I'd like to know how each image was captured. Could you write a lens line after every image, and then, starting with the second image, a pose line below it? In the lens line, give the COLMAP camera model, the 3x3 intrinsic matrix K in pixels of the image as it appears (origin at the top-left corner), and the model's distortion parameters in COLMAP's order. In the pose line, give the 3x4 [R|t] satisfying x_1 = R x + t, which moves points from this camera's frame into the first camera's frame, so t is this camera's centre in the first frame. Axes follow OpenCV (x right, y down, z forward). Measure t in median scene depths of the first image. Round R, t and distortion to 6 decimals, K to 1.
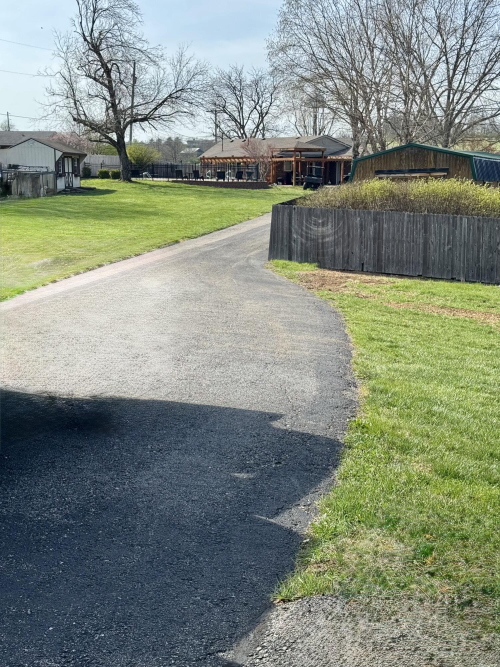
lens RADIAL K [[905.5, 0, 250.0], [0, 905.5, 343.2], [0, 0, 1]] dist [0.086813, -0.074393]
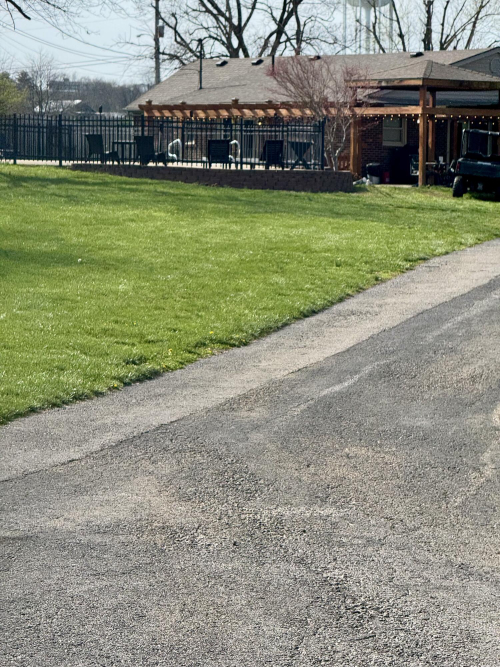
lens RADIAL K [[2347.6, 0, 250.0], [0, 2347.6, 333.5], [0, 0, 1]] dist [0.135795, 3.190863]
pose [[0.999738, 0.012563, 0.019156, -0.032319], [-0.010308, 0.993476, -0.113579, -0.016546], [-0.020458, 0.113352, 0.993344, 0.124820]]
